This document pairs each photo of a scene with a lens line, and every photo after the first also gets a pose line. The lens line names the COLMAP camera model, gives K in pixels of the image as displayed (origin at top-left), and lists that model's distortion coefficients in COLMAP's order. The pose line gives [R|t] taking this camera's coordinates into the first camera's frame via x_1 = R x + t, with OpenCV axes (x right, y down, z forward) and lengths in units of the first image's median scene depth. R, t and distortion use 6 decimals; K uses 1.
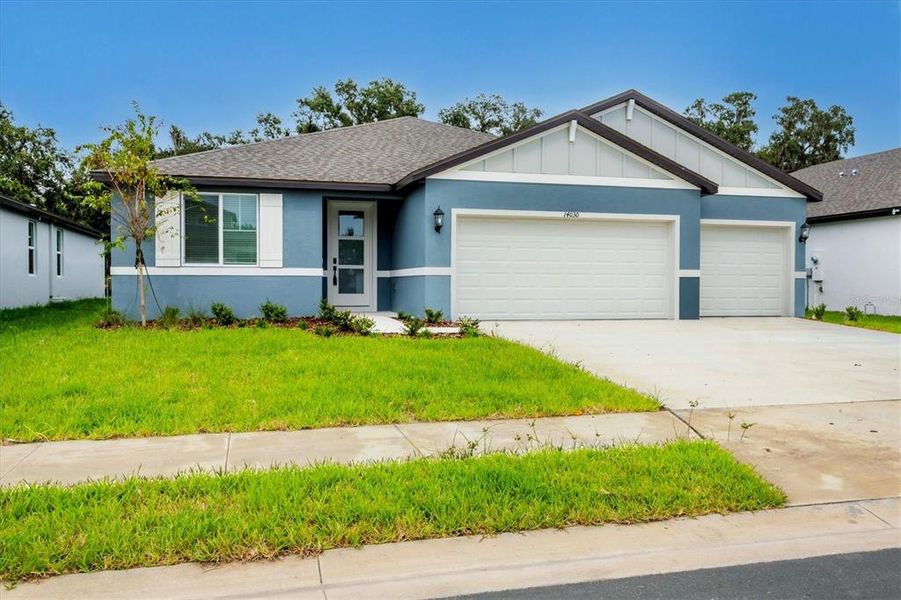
lens RADIAL K [[478.7, 0, 450.6], [0, 478.7, 289.0], [0, 0, 1]] dist [0.011383, -0.000347]
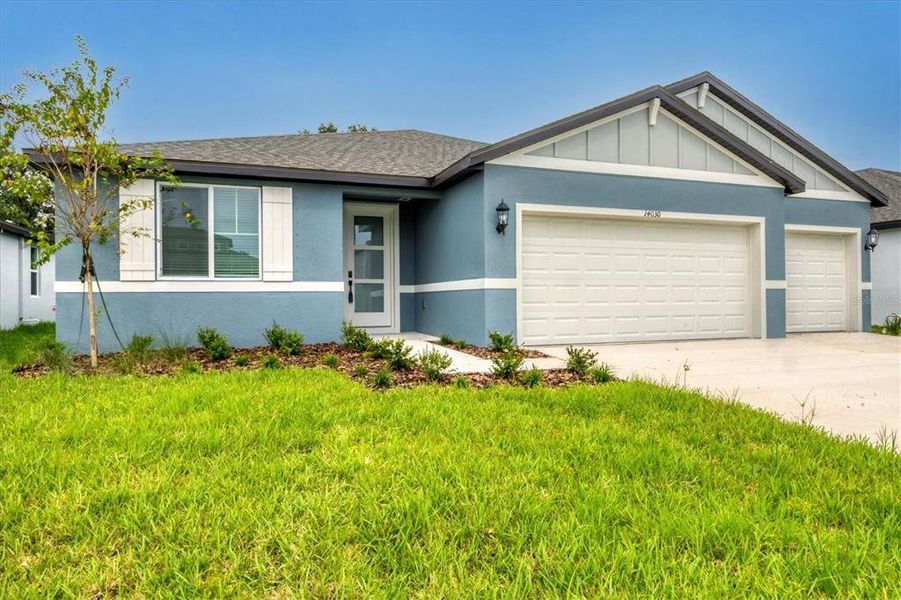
lens RADIAL K [[416.8, 0, 452.2], [0, 416.8, 297.3], [0, 0, 1]] dist [-0.001015, 0.000383]
pose [[0.997377, -0.010982, 0.071542, -0.140162], [0.012128, 0.999805, -0.015596, -0.004811], [-0.071357, 0.016422, 0.997316, 0.304041]]
